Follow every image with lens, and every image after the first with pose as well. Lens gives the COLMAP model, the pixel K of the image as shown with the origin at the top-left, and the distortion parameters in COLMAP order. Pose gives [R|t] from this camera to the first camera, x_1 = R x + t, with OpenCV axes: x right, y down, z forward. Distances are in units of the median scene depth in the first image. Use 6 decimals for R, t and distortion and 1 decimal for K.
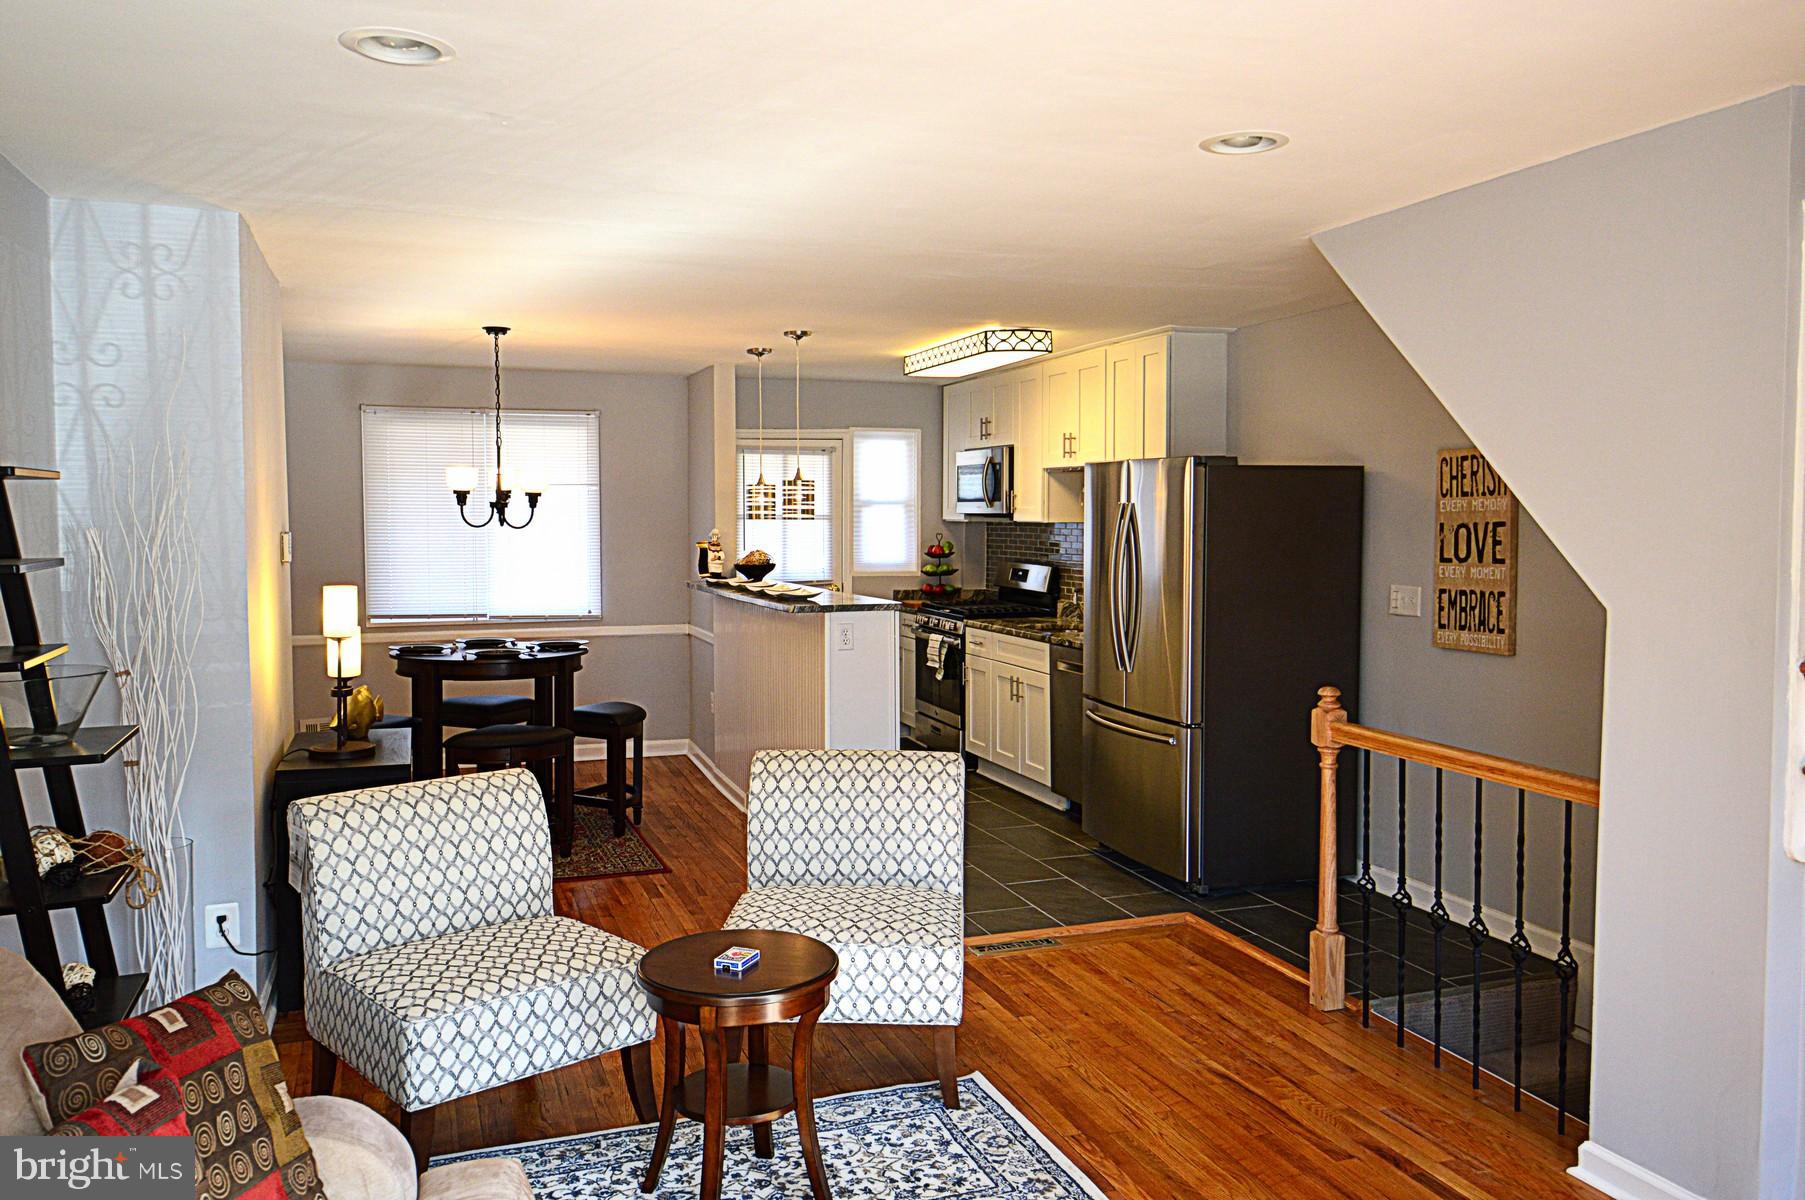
lens RADIAL K [[1503.7, 0, 902.5], [0, 1503.7, 600.0], [0, 0, 1]] dist [0.007849, 0.003421]
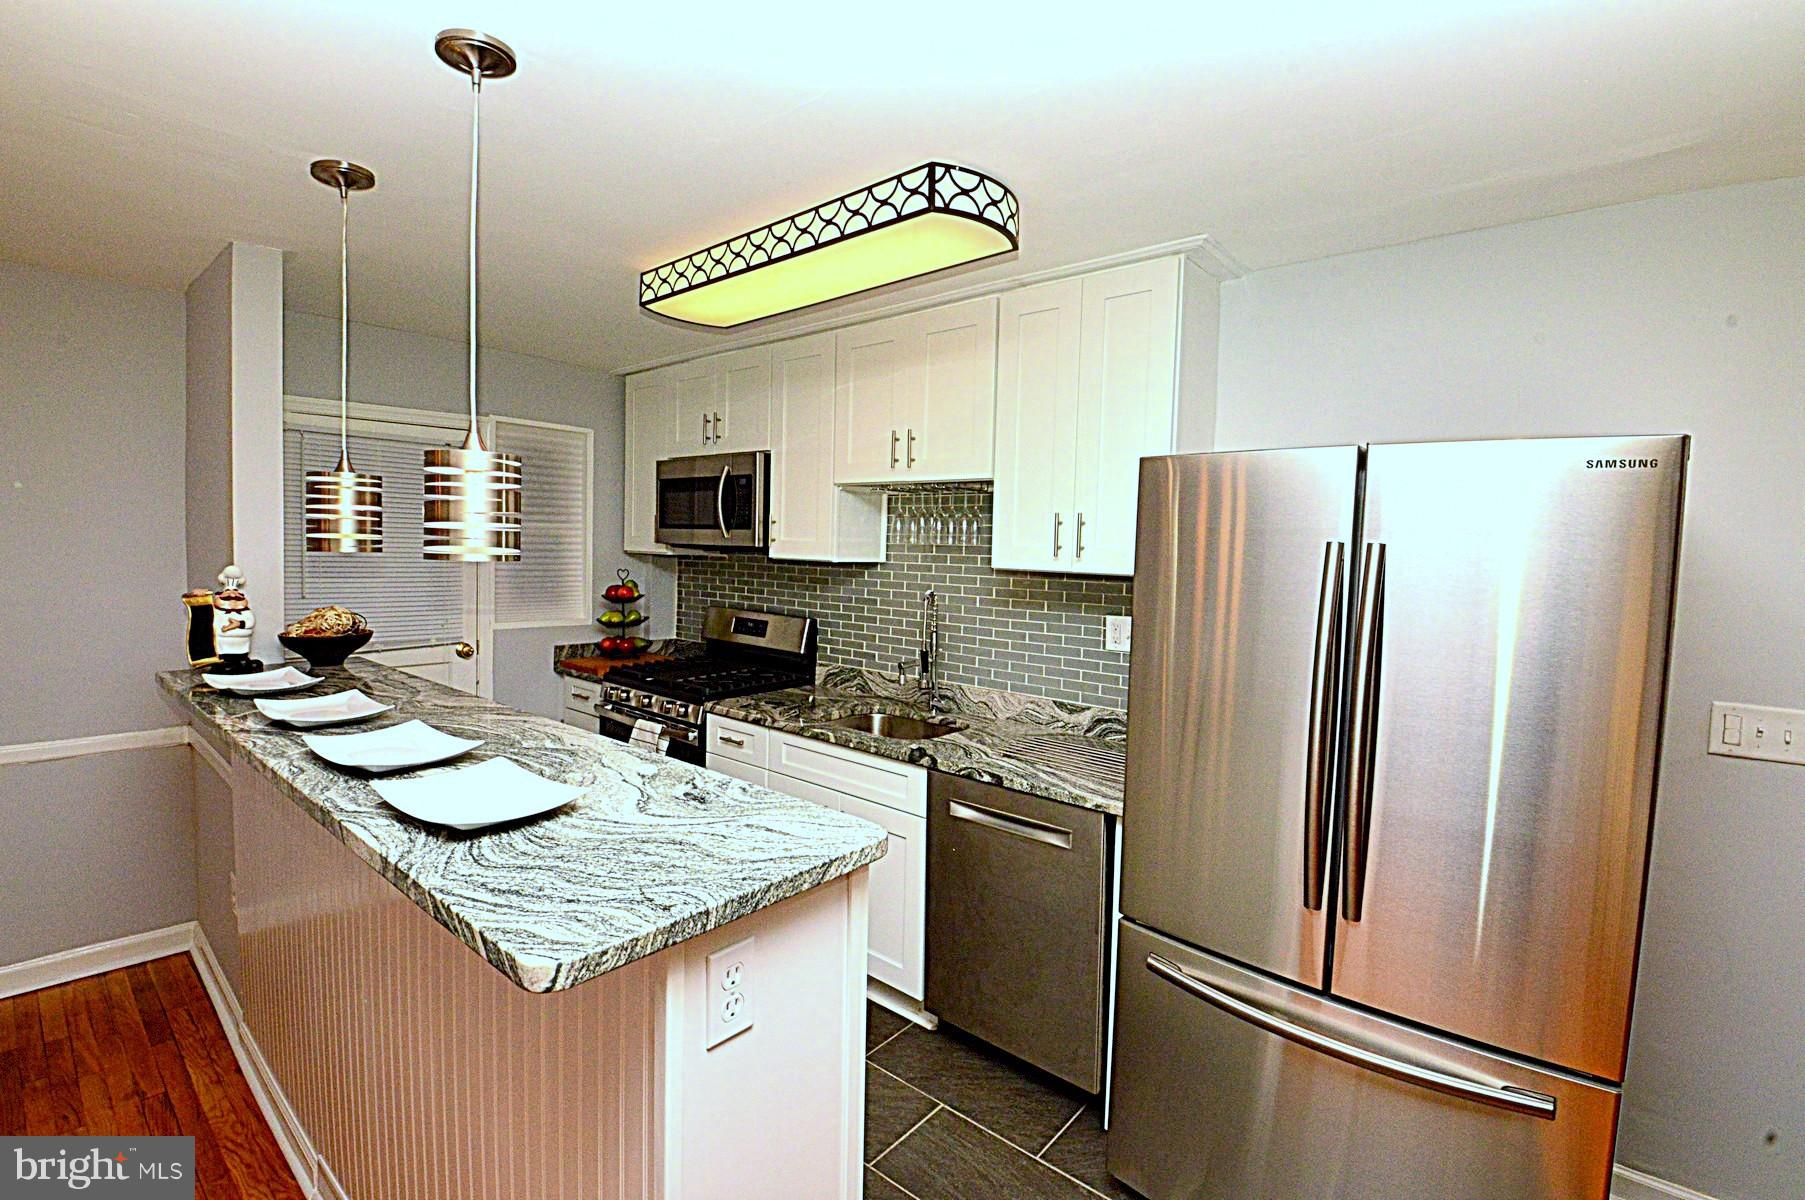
lens RADIAL K [[801.9, 0, 896.1], [0, 801.9, 588.1], [0, 0, 1]] dist [0.001434, -0.013839]
pose [[0.860707, -0.004518, 0.509081, -0.043717], [0.007206, 0.999969, -0.003308, -0.023505], [-0.509050, 0.006515, 0.860712, 0.414843]]
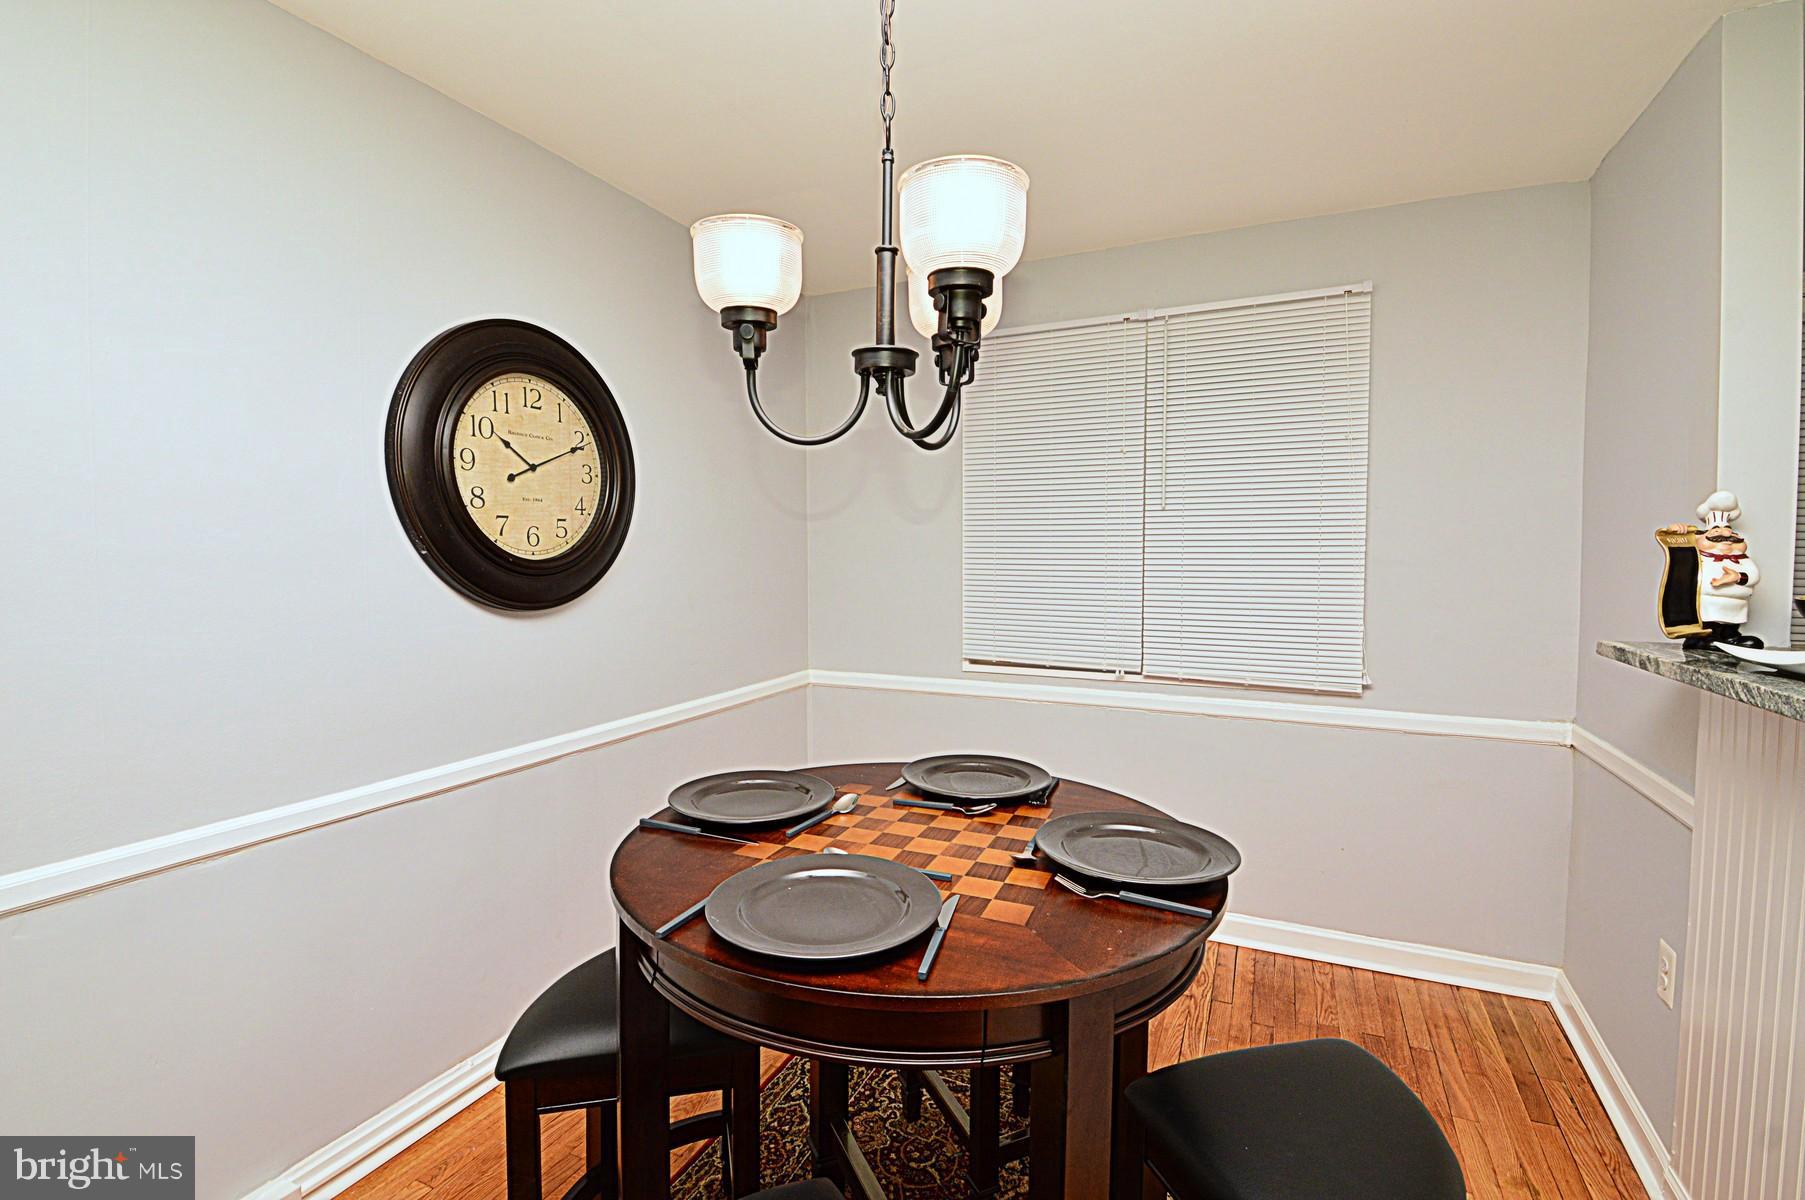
lens RADIAL K [[801.9, 0, 896.1], [0, 801.9, 588.1], [0, 0, 1]] dist [0.001434, -0.013839]
pose [[0.718538, 0.034929, -0.694610, -0.084085], [-0.048216, 0.998837, 0.000350, -0.010861], [0.693814, 0.033240, 0.719386, 0.470861]]
